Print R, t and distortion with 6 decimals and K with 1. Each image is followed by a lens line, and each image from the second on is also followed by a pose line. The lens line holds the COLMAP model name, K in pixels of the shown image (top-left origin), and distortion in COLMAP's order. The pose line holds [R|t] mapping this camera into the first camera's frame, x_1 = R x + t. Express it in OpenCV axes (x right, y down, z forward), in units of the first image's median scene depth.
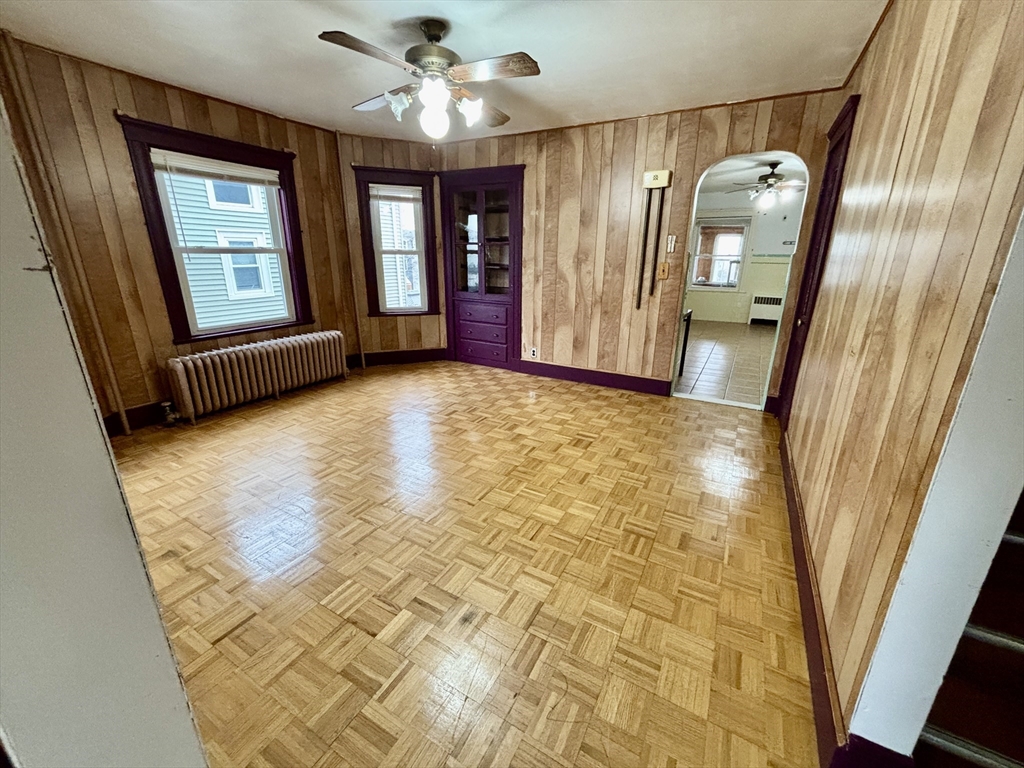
lens RADIAL K [[412.4, 0, 510.1], [0, 412.4, 382.0], [0, 0, 1]] dist [0.002023, -0.001244]
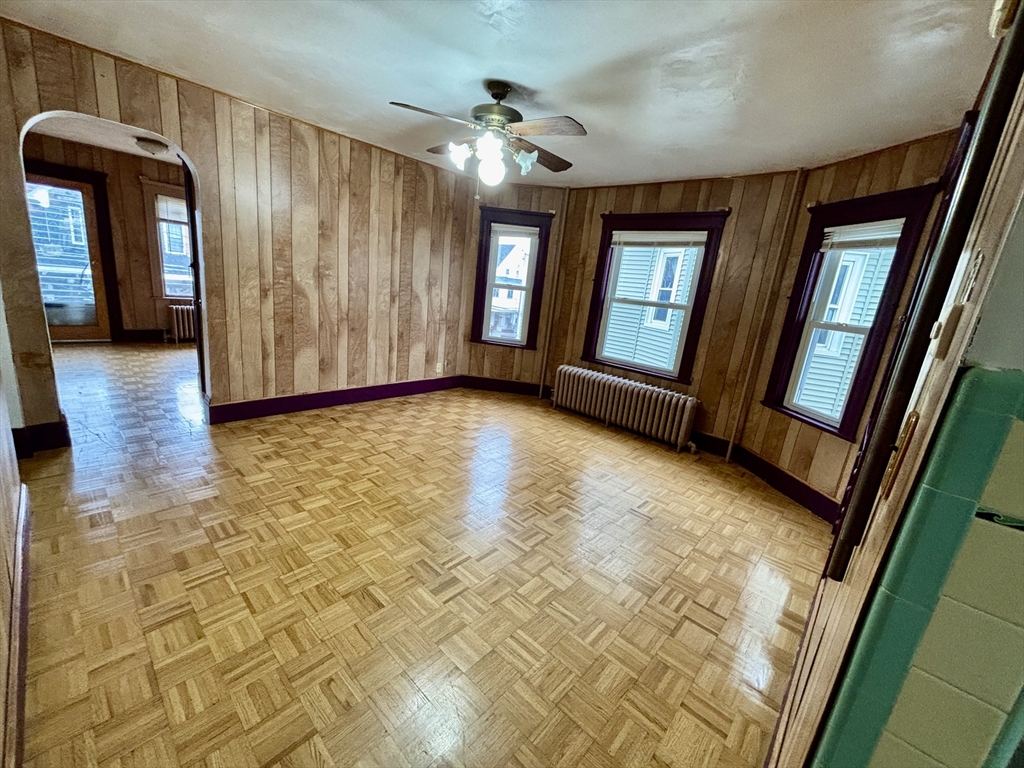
lens RADIAL K [[412.4, 0, 507.8], [0, 412.4, 381.7], [0, 0, 1]] dist [0.002023, -0.001244]
pose [[-0.225081, 0.195375, -0.954551, 0.602533], [-0.390330, 0.879559, 0.272065, -0.291598], [0.892738, 0.433826, -0.121711, 0.900058]]
